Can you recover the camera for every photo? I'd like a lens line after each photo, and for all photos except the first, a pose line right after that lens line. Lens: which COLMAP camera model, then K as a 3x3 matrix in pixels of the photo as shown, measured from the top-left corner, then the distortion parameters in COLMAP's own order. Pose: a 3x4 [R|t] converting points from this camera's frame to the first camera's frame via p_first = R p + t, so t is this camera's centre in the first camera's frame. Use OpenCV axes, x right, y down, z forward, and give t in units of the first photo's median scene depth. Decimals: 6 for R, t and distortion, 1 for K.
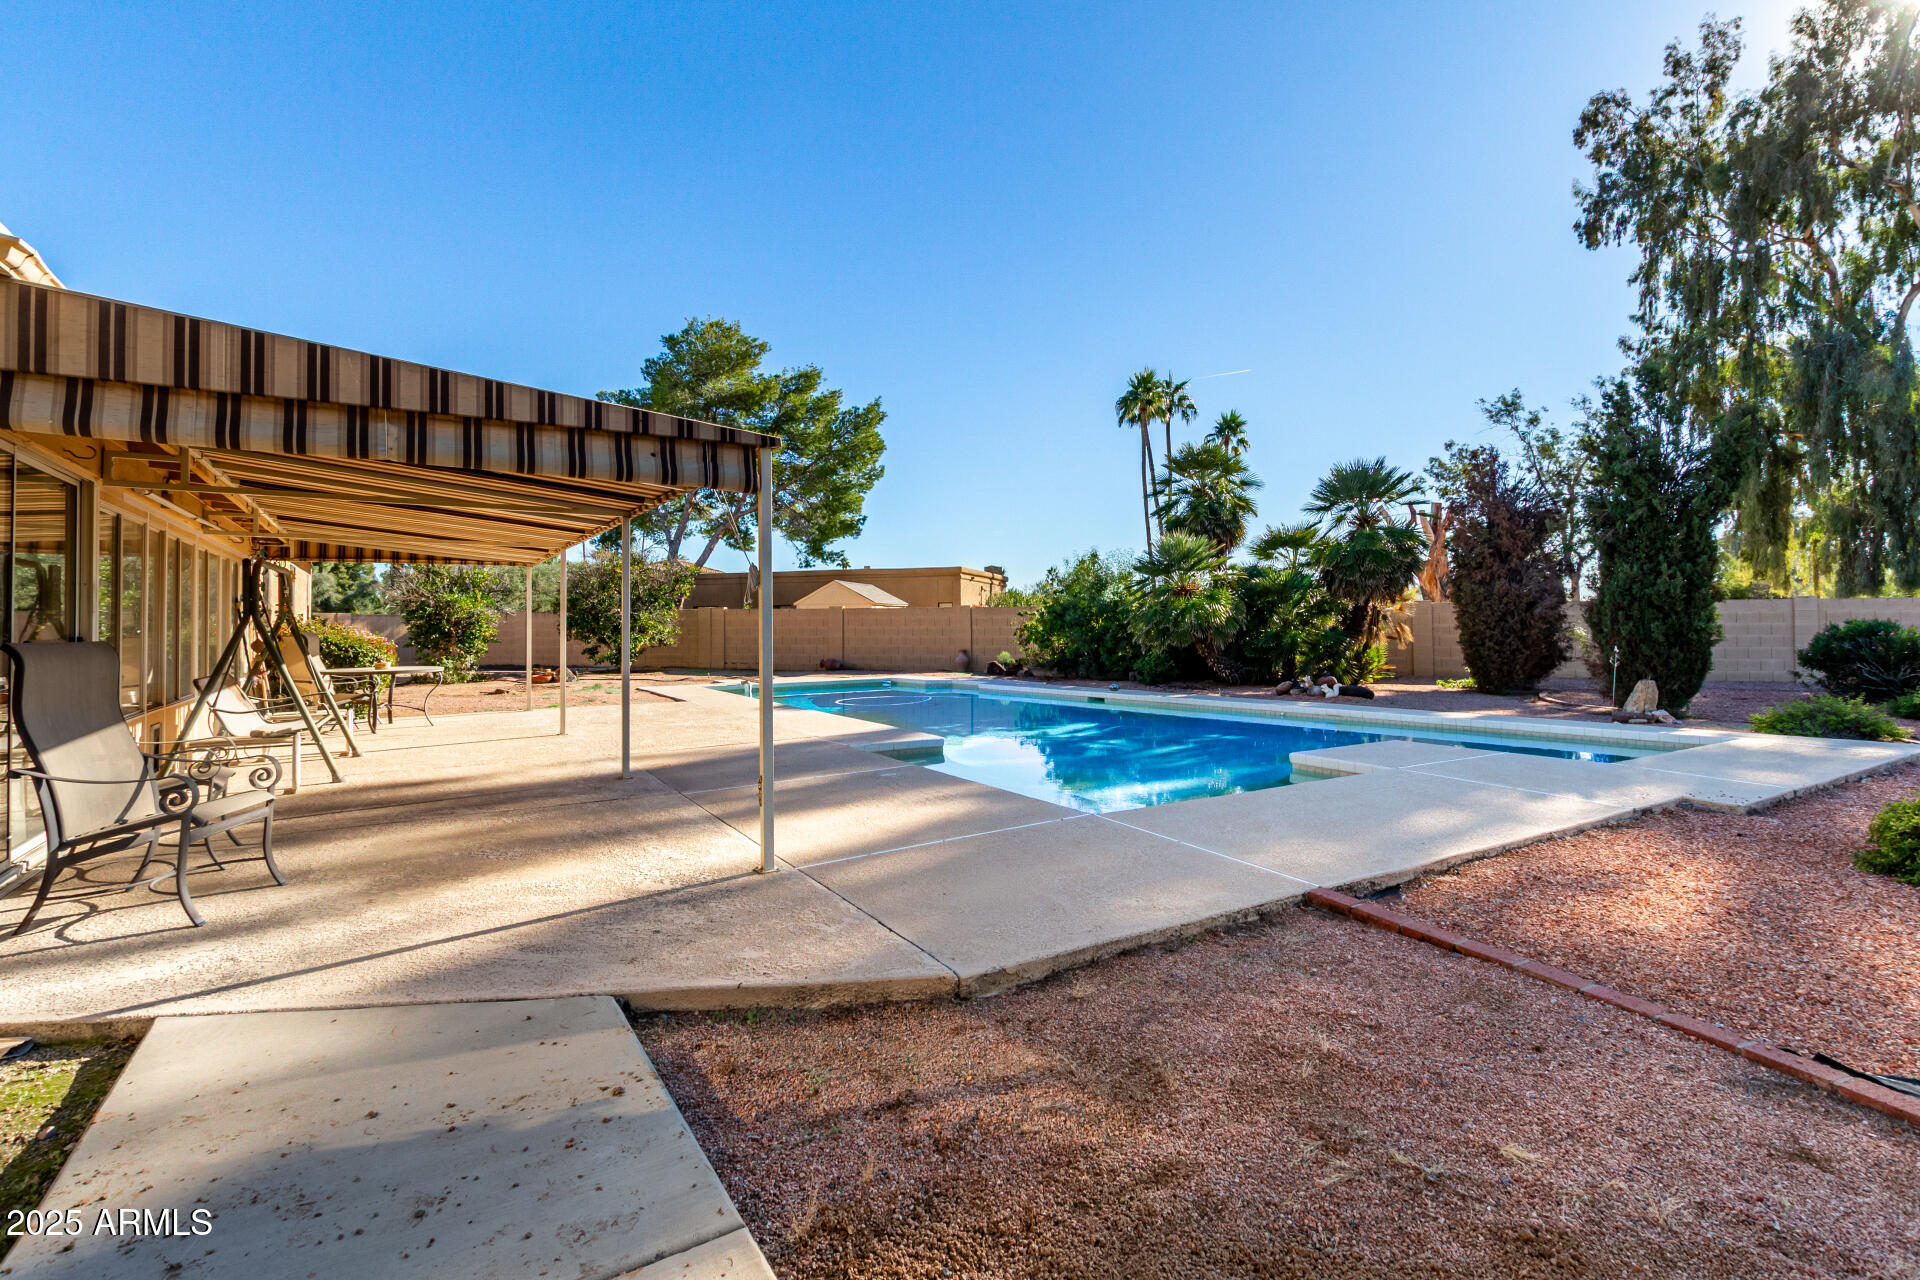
lens RADIAL K [[898.7, 0, 957.1], [0, 898.7, 598.4], [0, 0, 1]] dist [0.015017, -0.000173]
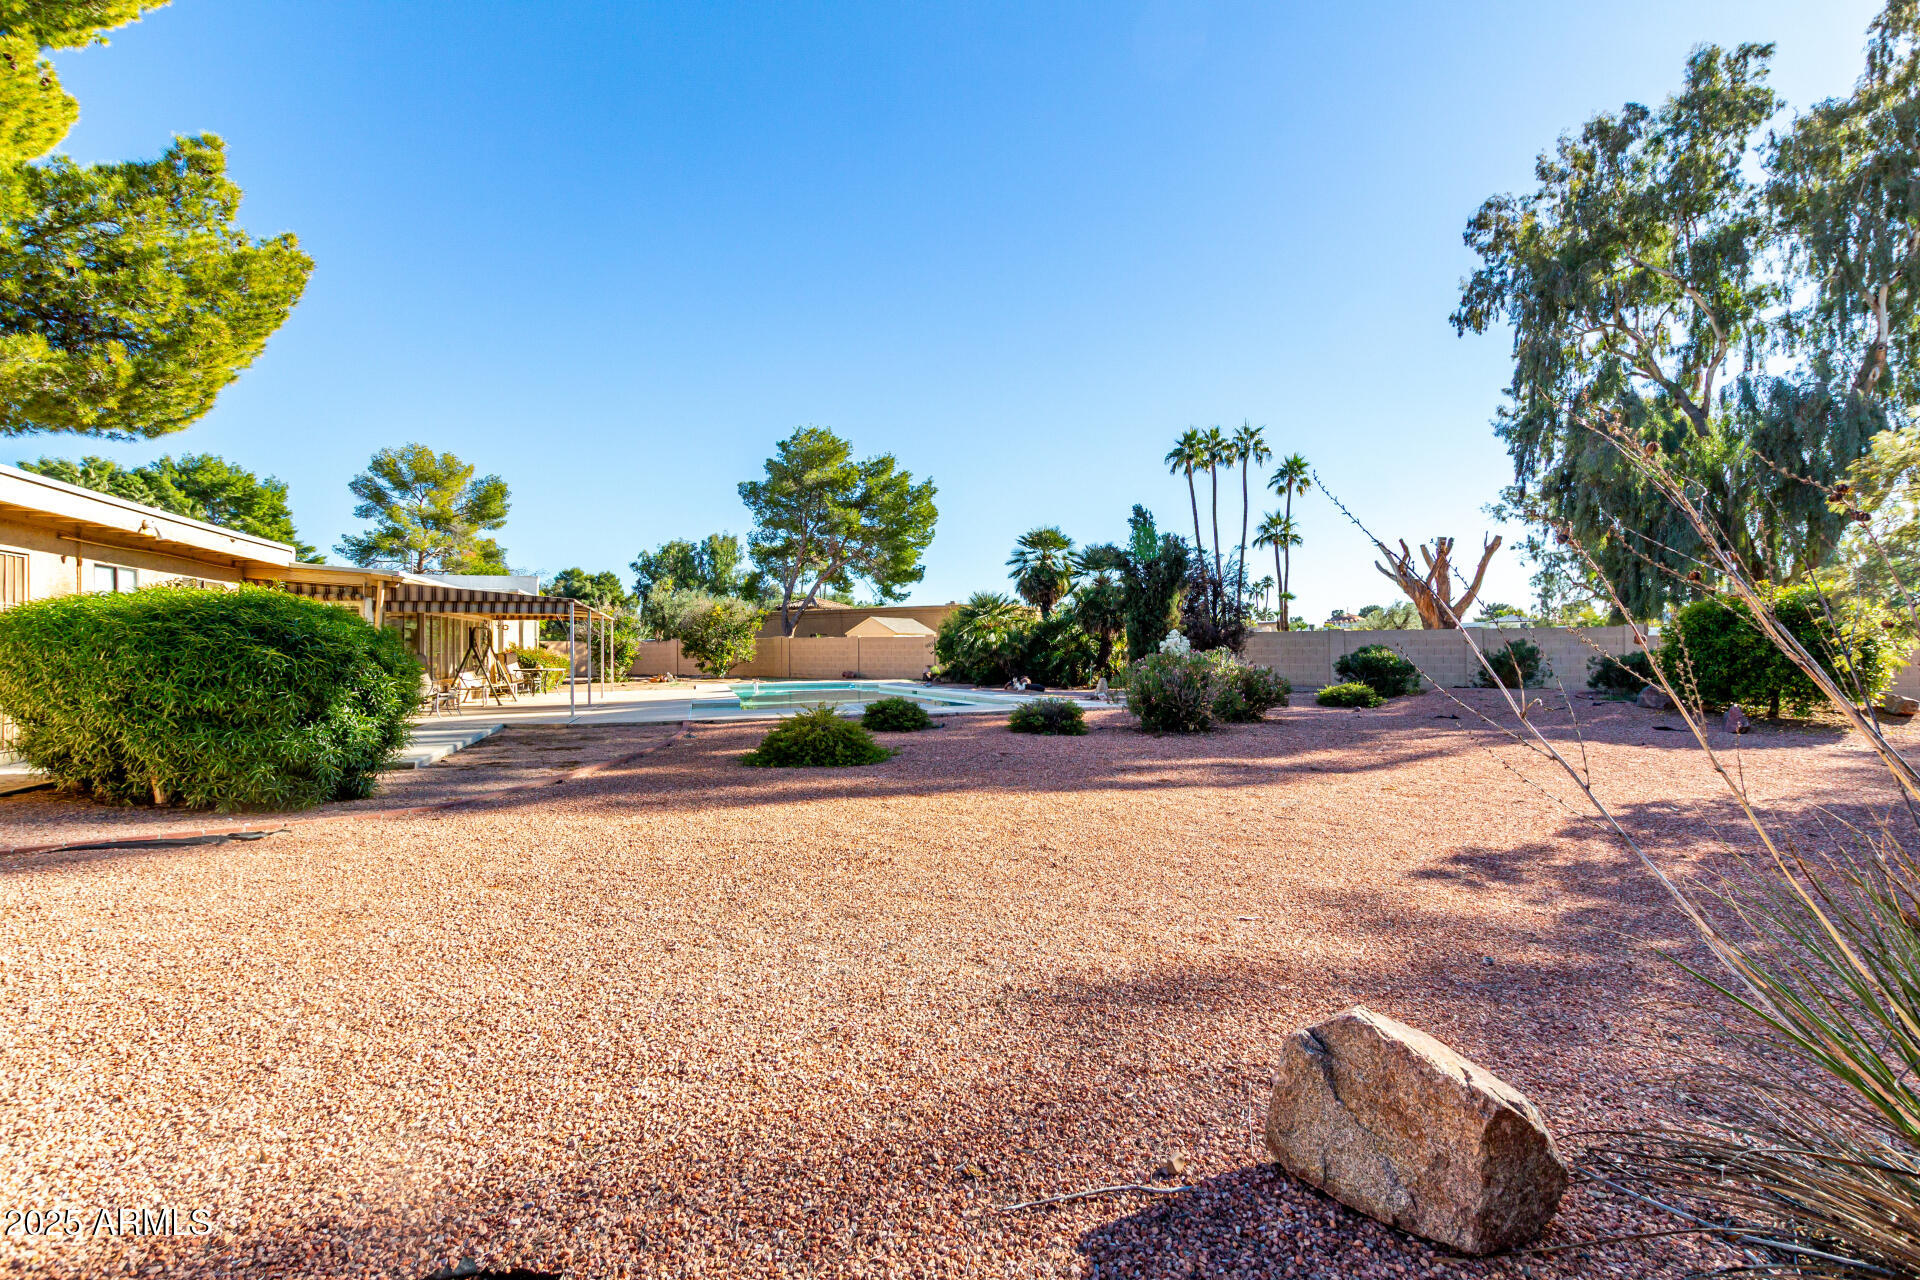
lens RADIAL K [[875.4, 0, 962.4], [0, 875.4, 646.3], [0, 0, 1]] dist [0.003505, -0.000357]
pose [[0.969906, -0.002098, -0.243471, 0.281371], [0.009278, 0.999555, 0.028346, -0.009404], [0.243303, -0.029751, 0.969494, -0.257484]]
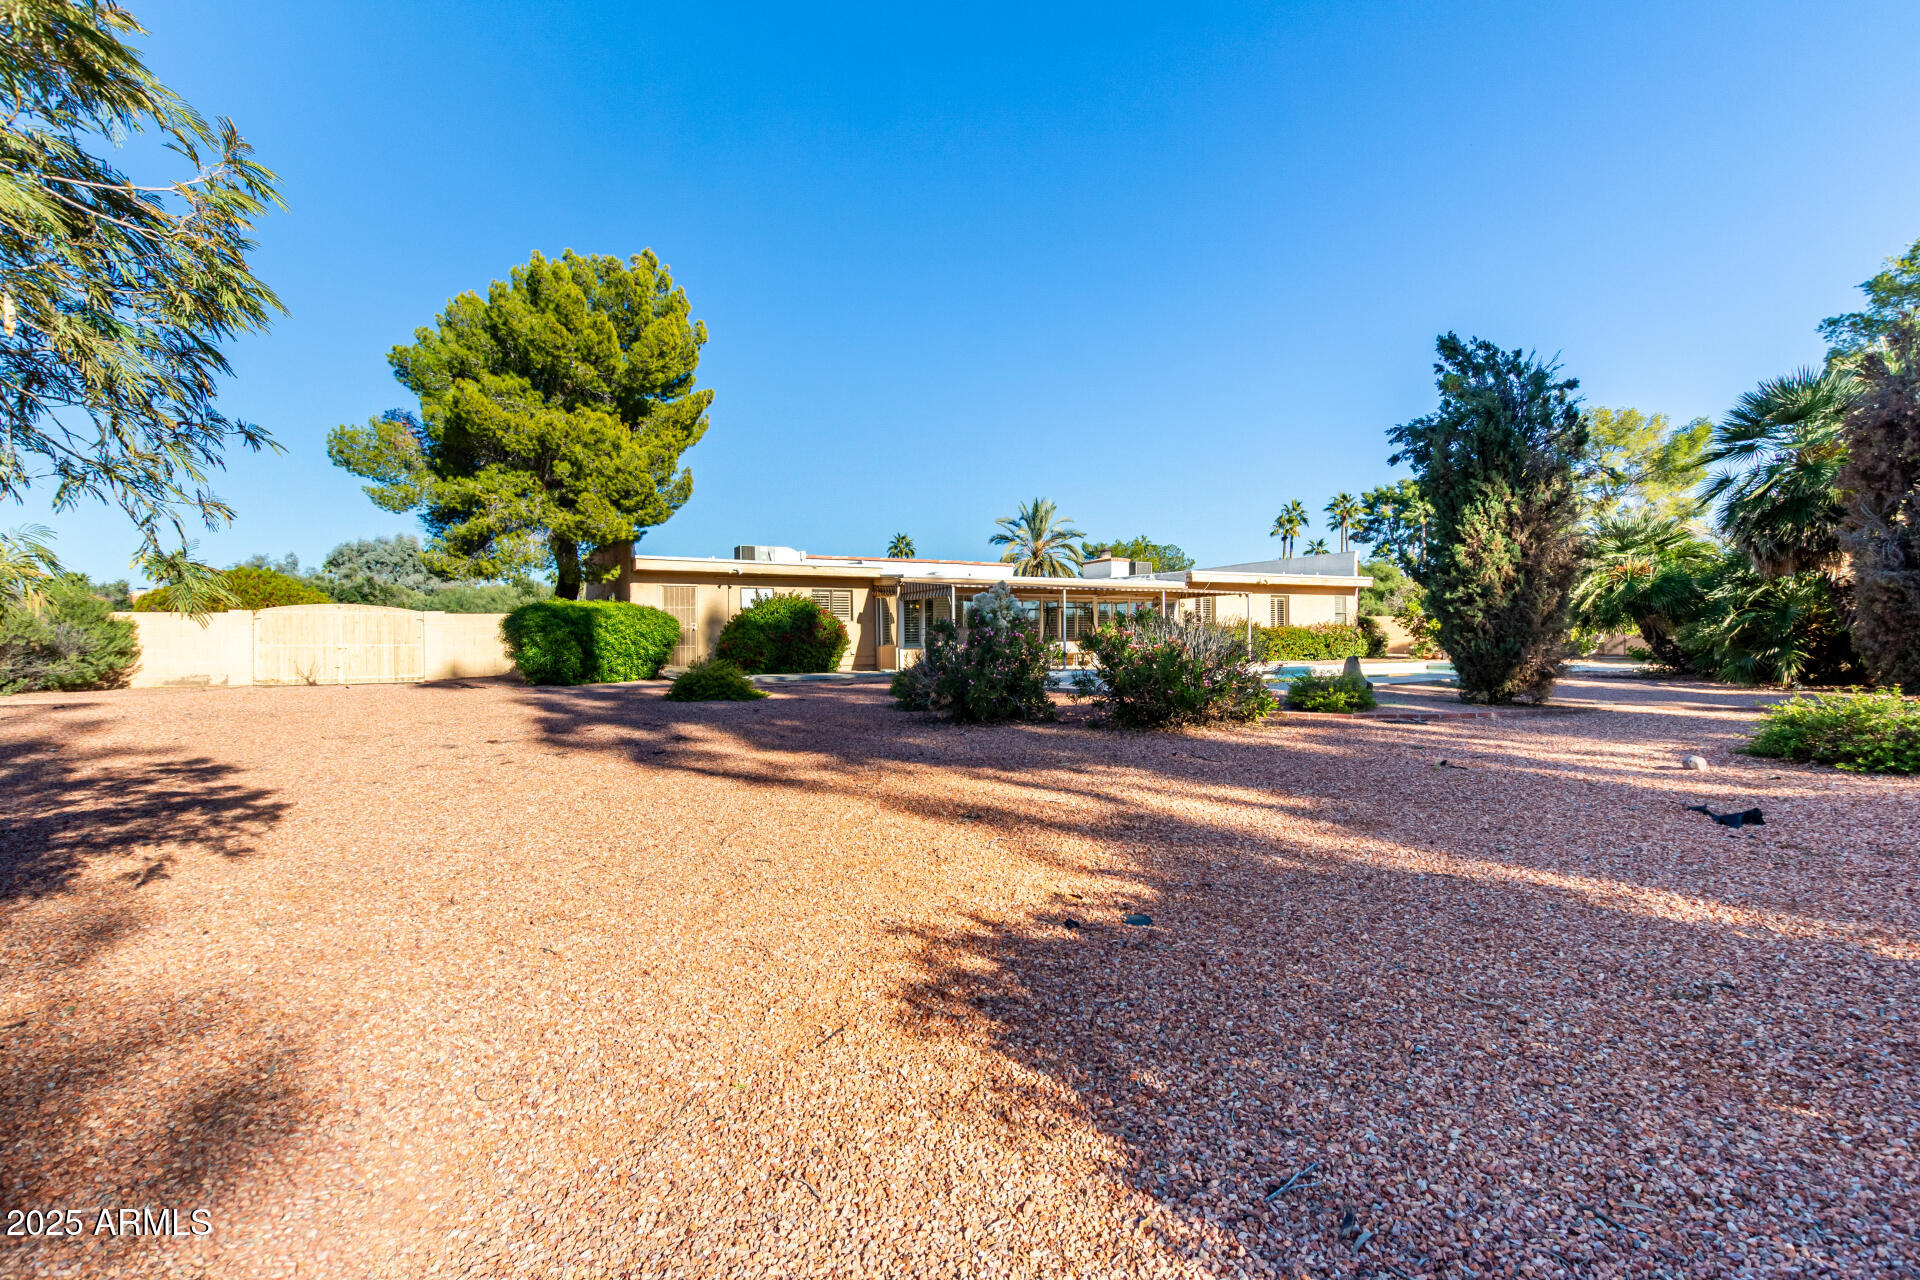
lens RADIAL K [[898.2, 0, 1005.7], [0, 898.2, 641.6], [0, 0, 1]] dist [0.063309, -0.000259]
pose [[-0.022018, 0.004261, -0.999748, 0.606914], [0.042089, 0.999108, 0.003332, 0.015968], [0.998871, -0.042005, -0.022178, 0.179303]]
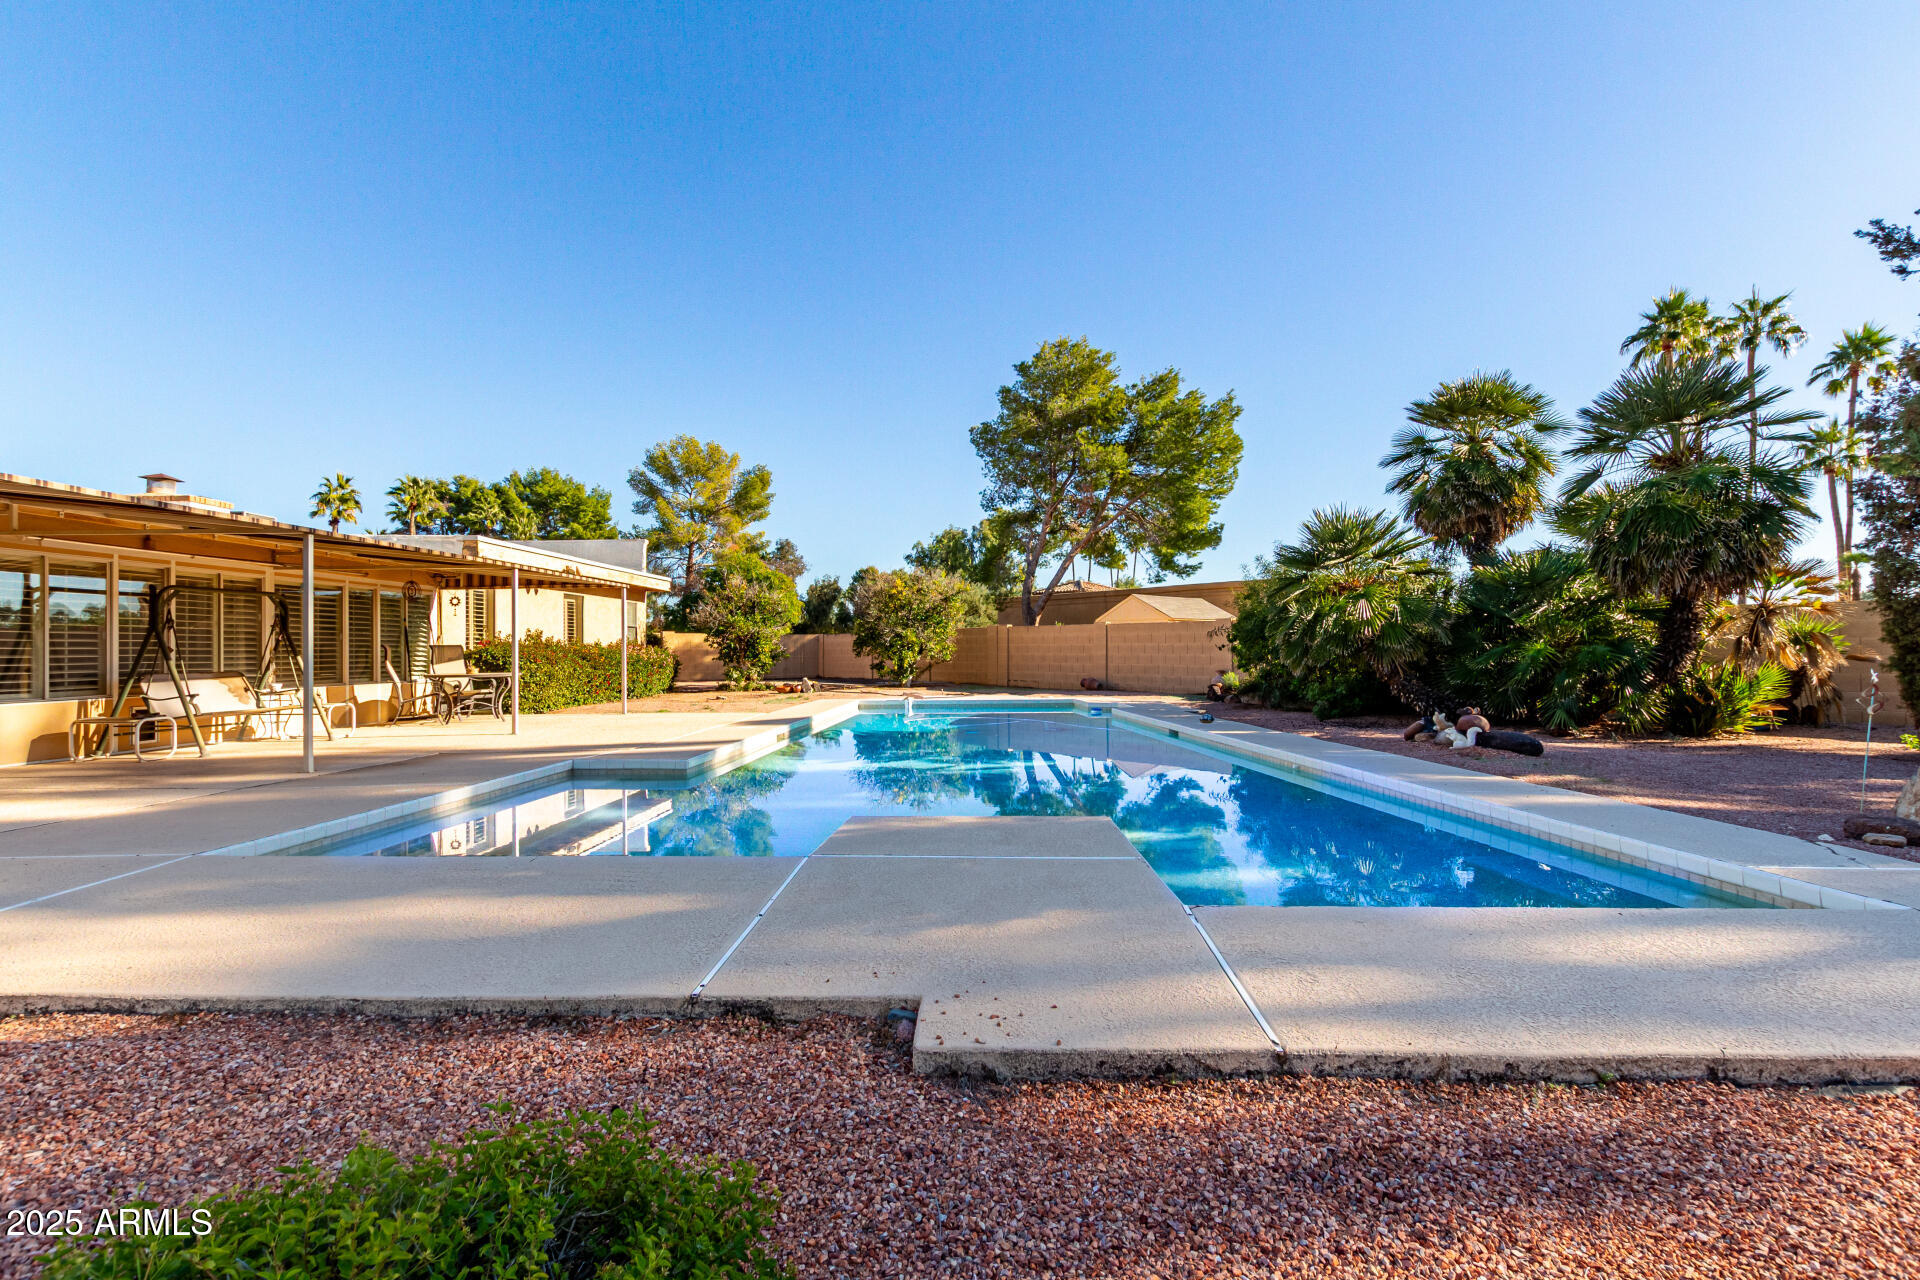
lens RADIAL K [[875.4, 0, 962.4], [0, 875.4, 646.3], [0, 0, 1]] dist [0.003505, -0.000357]
pose [[0.829914, -0.000971, -0.557890, 0.183951], [0.017610, 0.999546, 0.024457, 0.006831], [0.557613, -0.030122, 0.829554, 0.118837]]
